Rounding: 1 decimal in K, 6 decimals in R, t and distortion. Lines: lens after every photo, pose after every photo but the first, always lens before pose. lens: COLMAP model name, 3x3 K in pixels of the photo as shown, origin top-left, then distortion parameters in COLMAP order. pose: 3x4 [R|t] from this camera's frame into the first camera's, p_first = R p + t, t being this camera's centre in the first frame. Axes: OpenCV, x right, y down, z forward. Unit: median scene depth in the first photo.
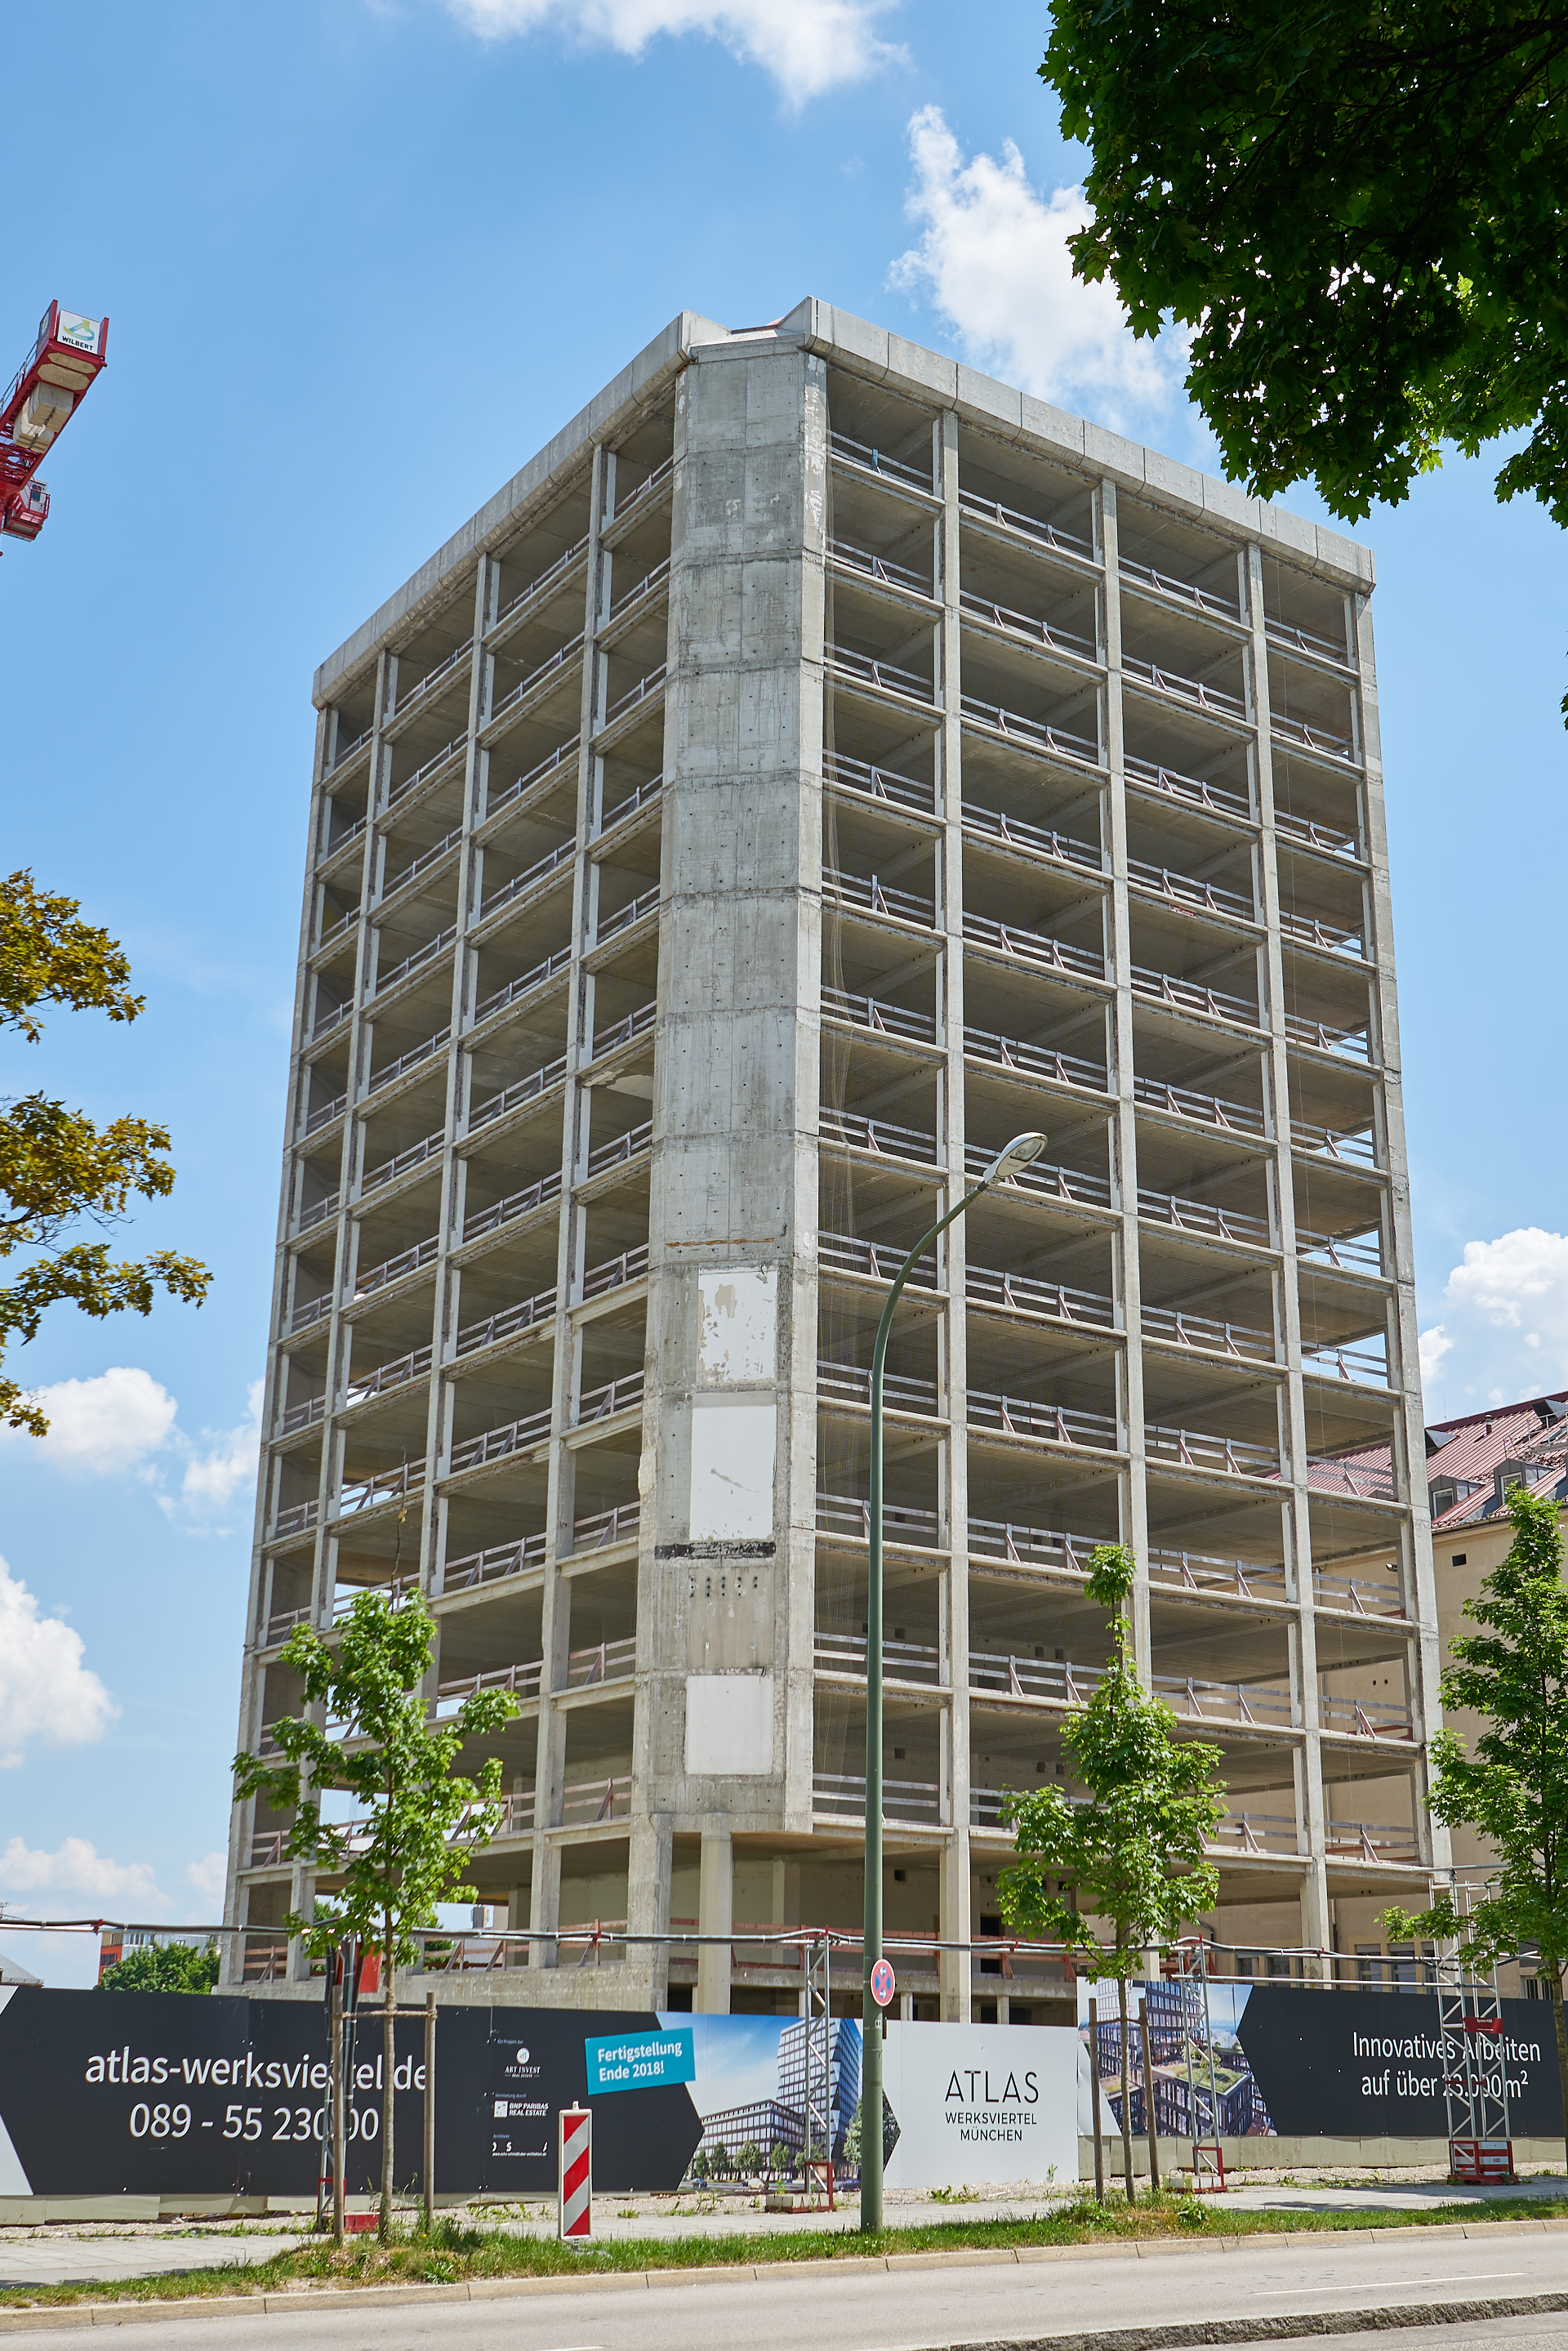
lens RADIAL K [[2674.0, 0, 784.0], [0, 2674.0, 1175.5], [0, 0, 1]] dist [-0.014069, -0.002336]
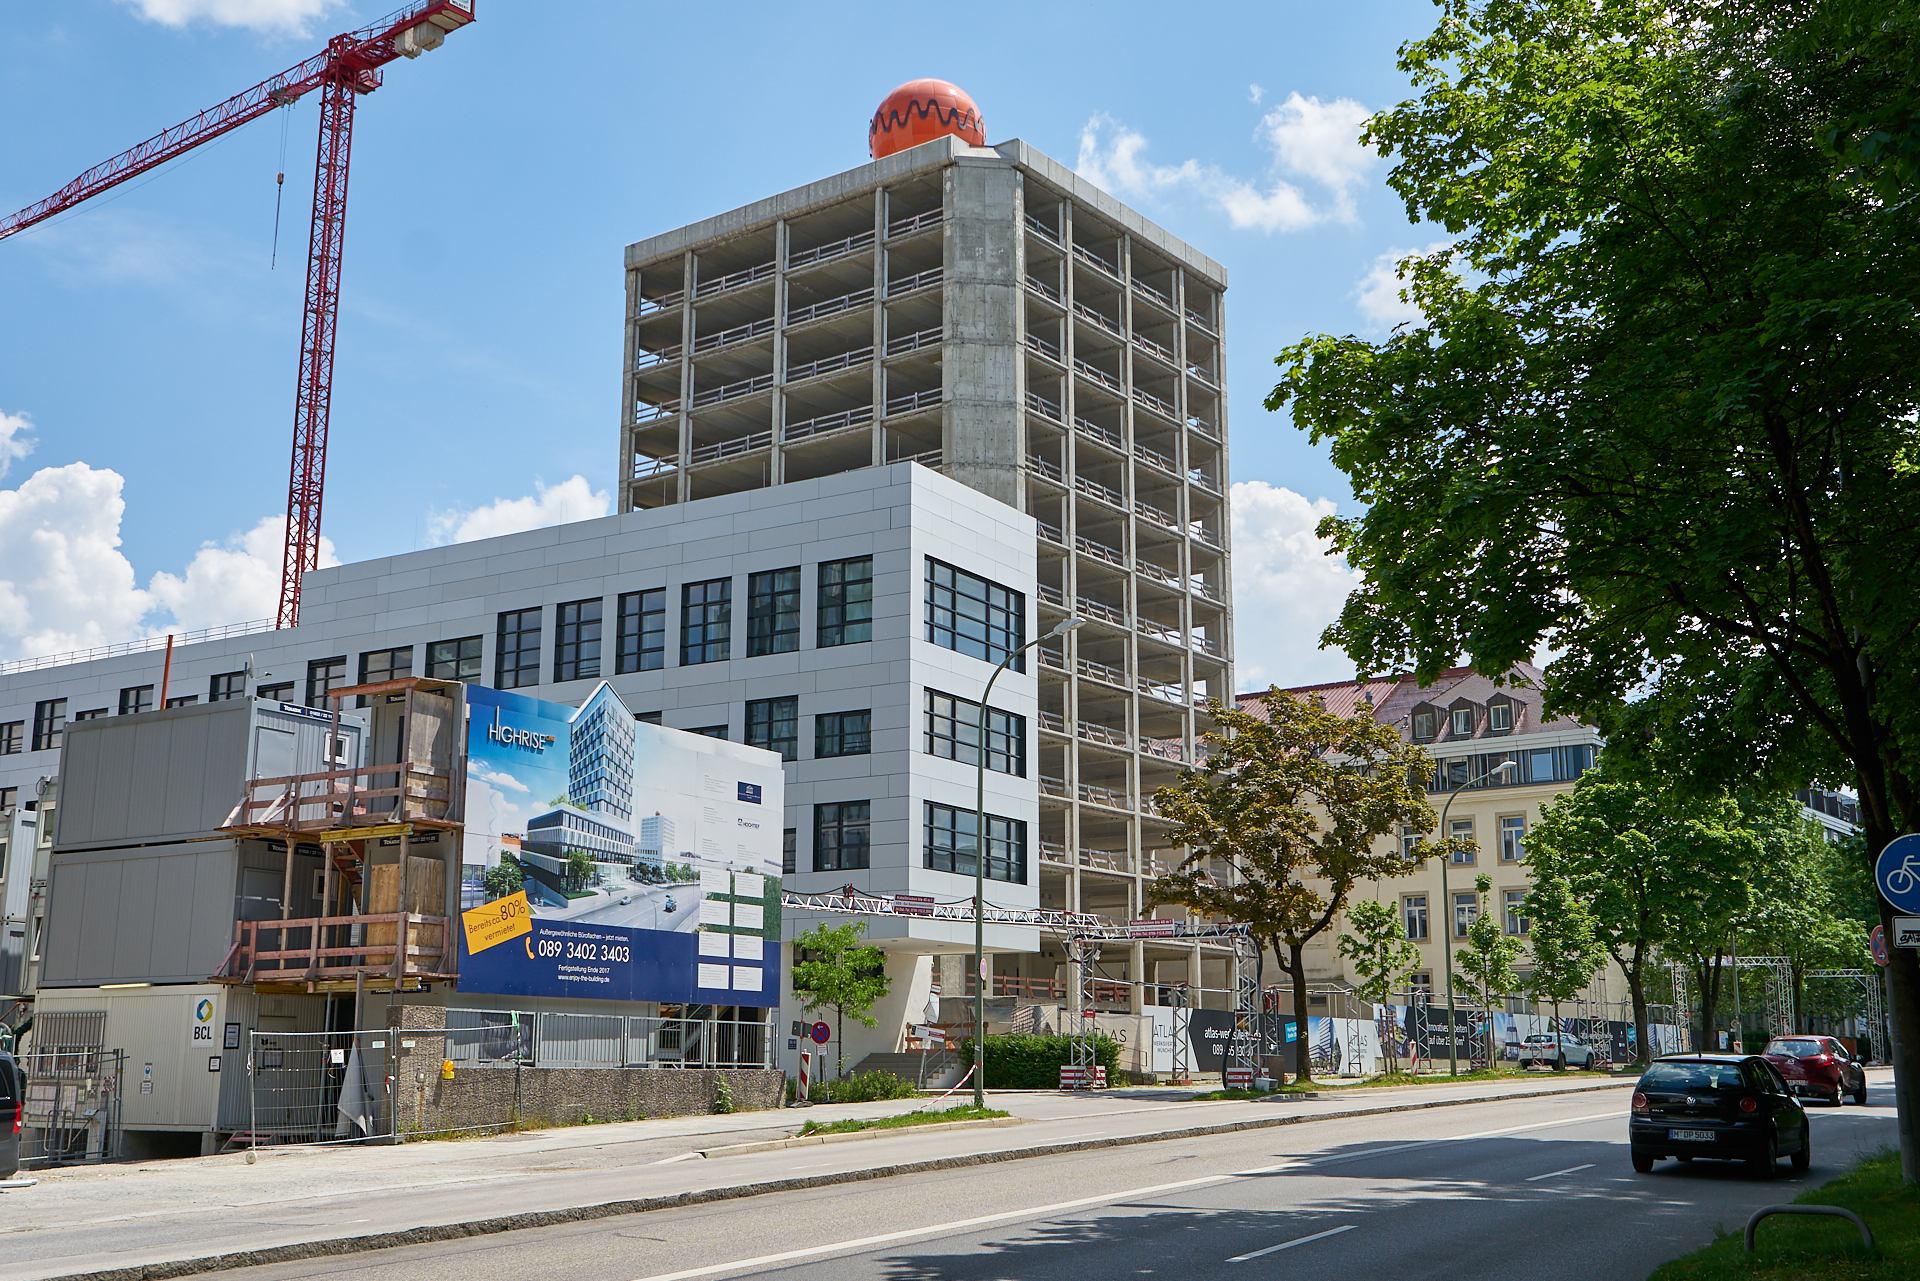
lens RADIAL K [[2024.9, 0, 958.3], [0, 2024.9, 637.9], [0, 0, 1]] dist [-0.004859, 0.000070]
pose [[0.948486, 0.055341, 0.311950, -0.471205], [-0.092158, 0.990242, 0.104535, -0.126794], [-0.303121, -0.127898, 0.944330, -0.400985]]
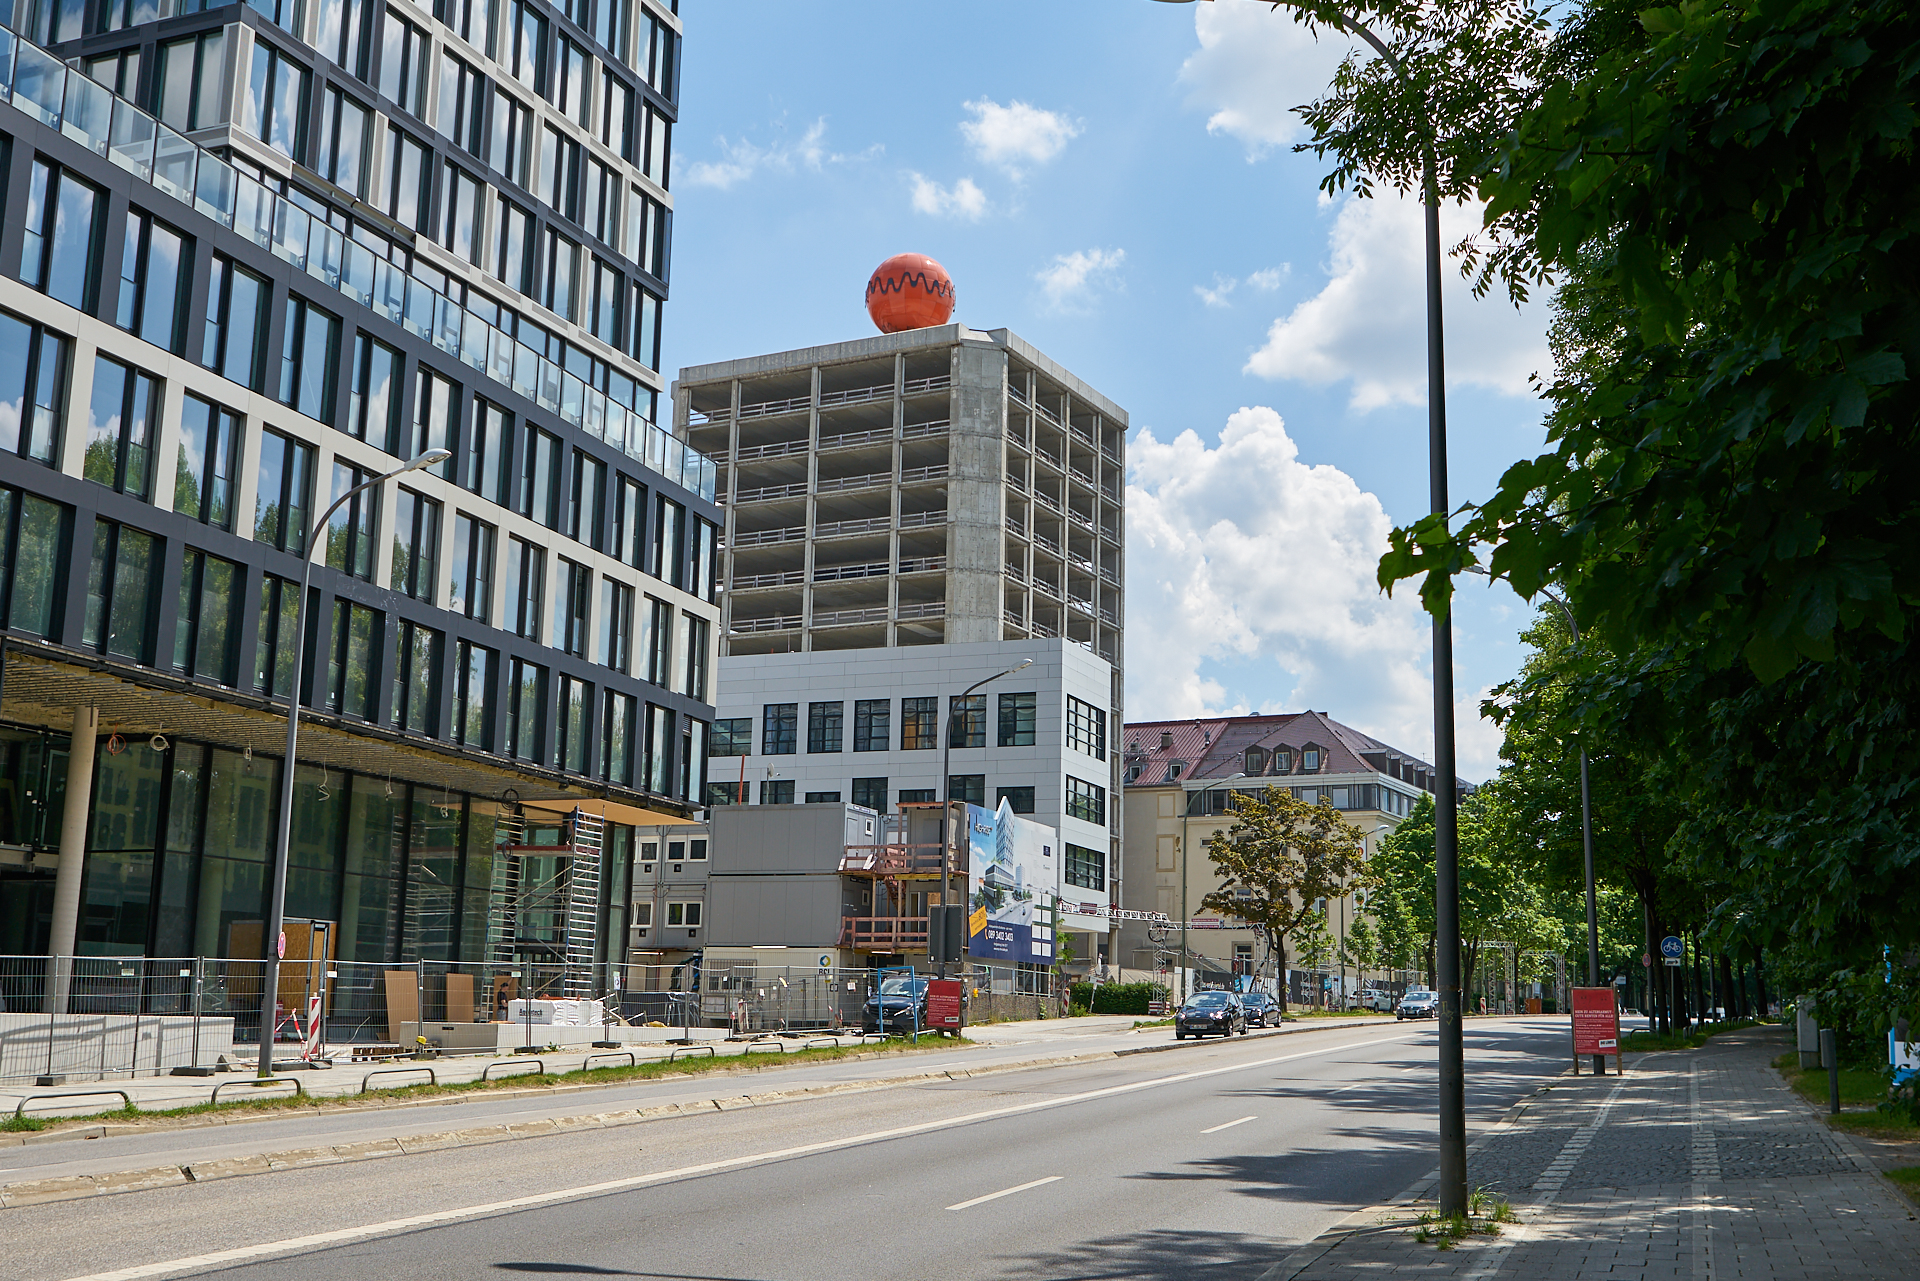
lens RADIAL K [[2014.3, 0, 960.0], [0, 2014.3, 640.5], [0, 0, 1]] dist [-0.005173, -0.002136]
pose [[0.886855, 0.093016, 0.452588, -0.906736], [-0.158869, 0.981192, 0.109652, -0.244536], [-0.433876, -0.169148, 0.884952, -0.777224]]
